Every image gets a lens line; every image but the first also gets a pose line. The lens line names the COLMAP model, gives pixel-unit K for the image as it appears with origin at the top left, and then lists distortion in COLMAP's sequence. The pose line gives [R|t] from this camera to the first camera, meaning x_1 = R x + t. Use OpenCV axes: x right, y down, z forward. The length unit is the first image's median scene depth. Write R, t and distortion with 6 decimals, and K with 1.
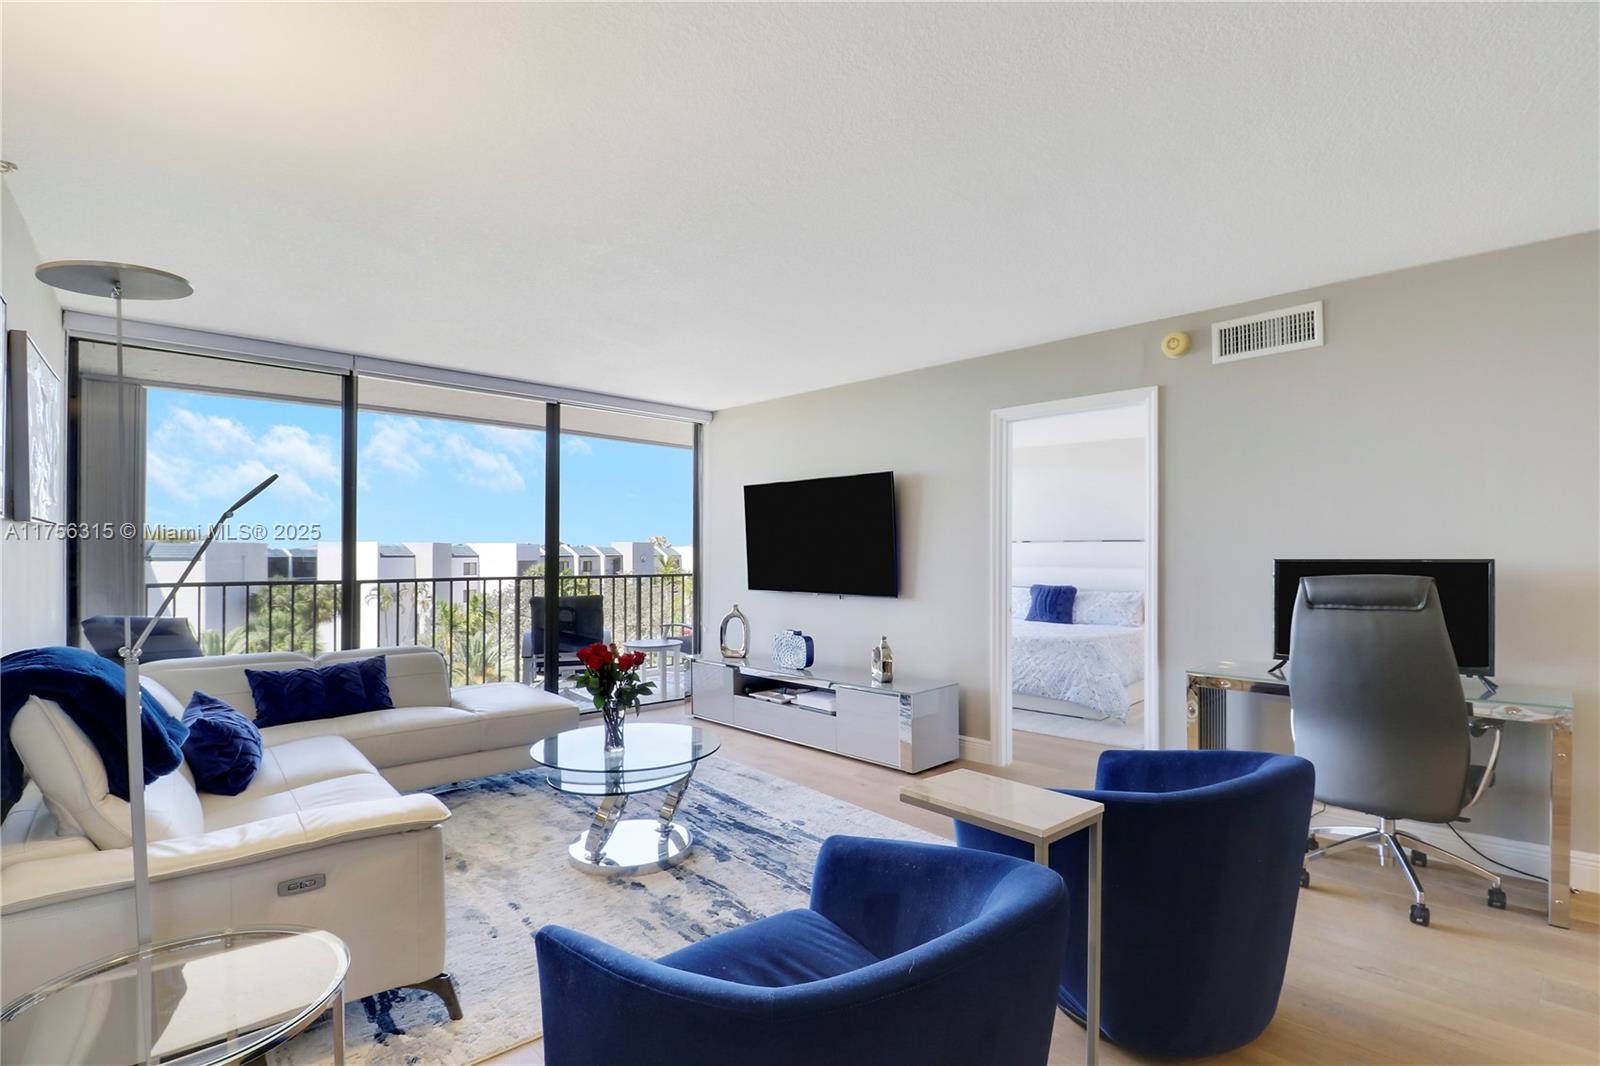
lens RADIAL K [[755.8, 0, 816.9], [0, 755.8, 552.6], [0, 0, 1]] dist [0.000298, -0.000516]
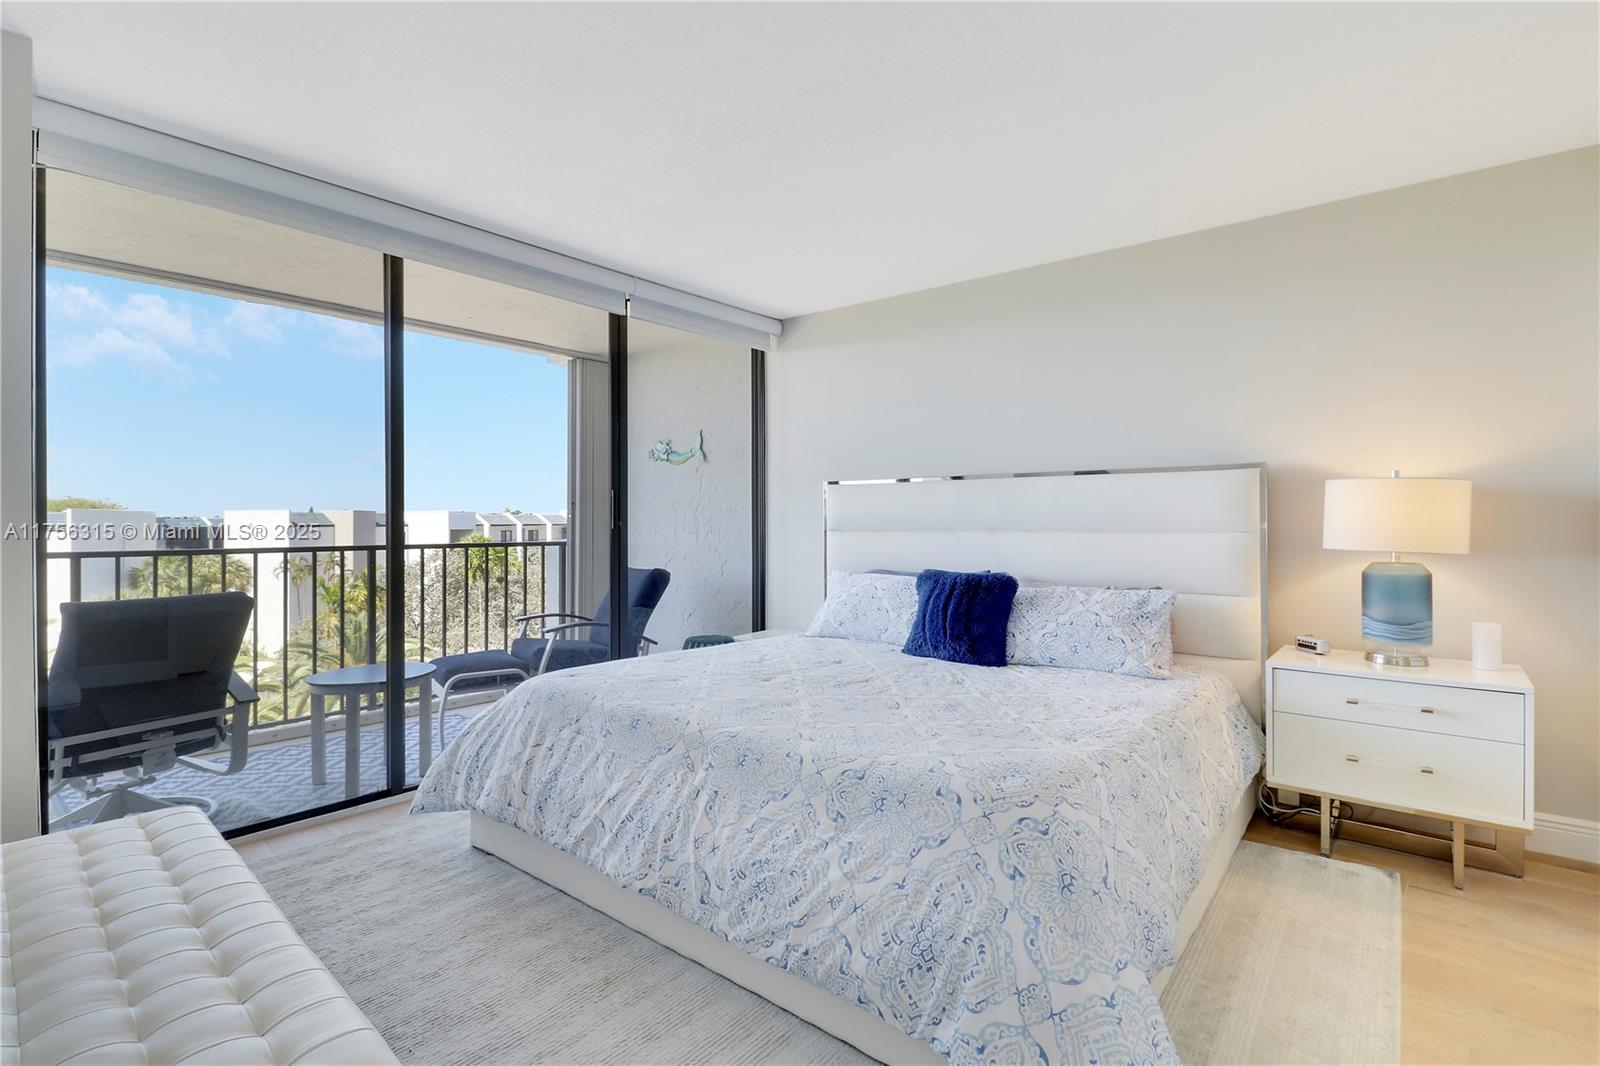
lens RADIAL K [[740.8, 0, 818.6], [0, 740.8, 529.2], [0, 0, 1]] dist [-0.008971, -0.000664]
pose [[0.999518, -0.003205, 0.030874, 0.311611], [0.002871, 0.999937, 0.010861, 0.019898], [-0.030907, -0.010767, 0.999464, 0.834447]]
